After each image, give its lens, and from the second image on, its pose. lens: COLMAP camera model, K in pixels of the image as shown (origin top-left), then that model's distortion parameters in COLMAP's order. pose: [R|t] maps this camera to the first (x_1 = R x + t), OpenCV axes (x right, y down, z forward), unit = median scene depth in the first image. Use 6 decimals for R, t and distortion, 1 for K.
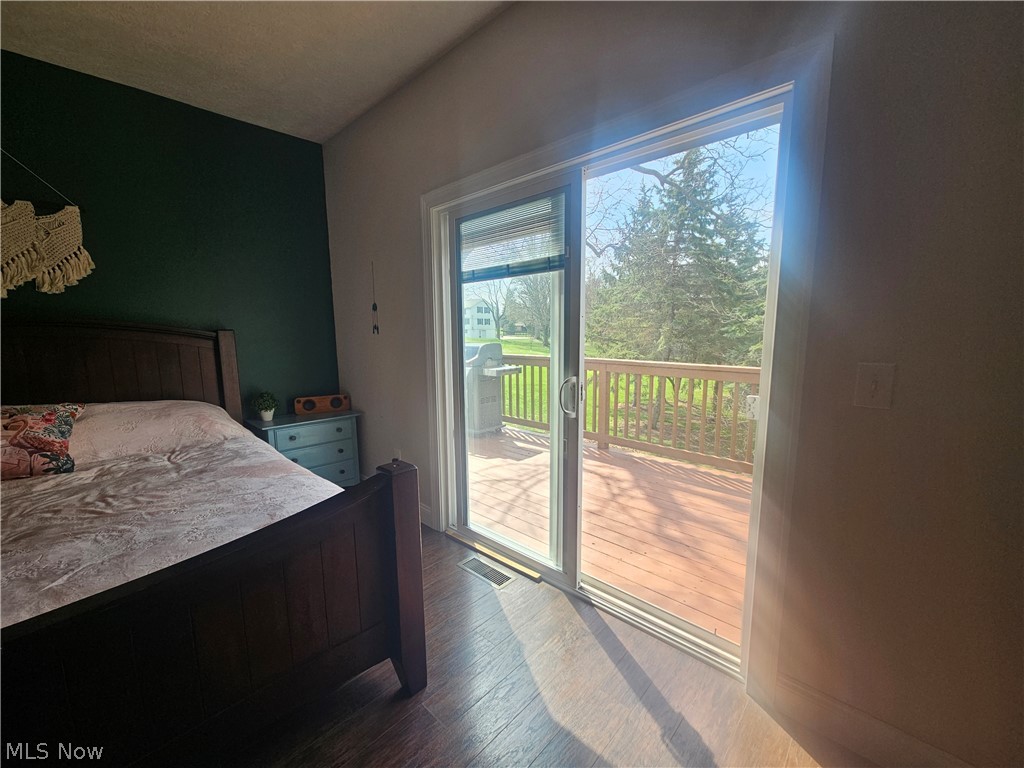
lens RADIAL K [[401.7, 0, 509.4], [0, 401.7, 382.8], [0, 0, 1]] dist [0.000570, -0.000011]
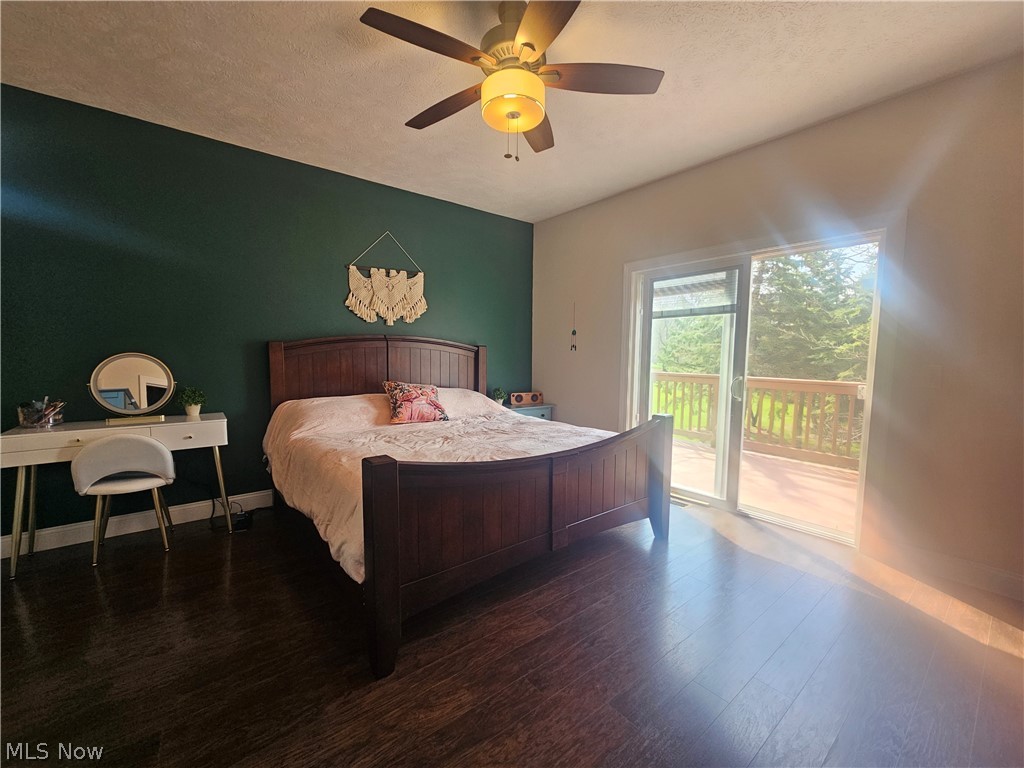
lens RADIAL K [[408.6, 0, 511.8], [0, 408.6, 385.1], [0, 0, 1]] dist [0.000542, -0.000009]
pose [[0.991681, 0.029068, -0.125393, -0.341910], [-0.035932, 0.997957, -0.052834, 0.086759], [0.123601, 0.056900, 0.990699, -0.479802]]
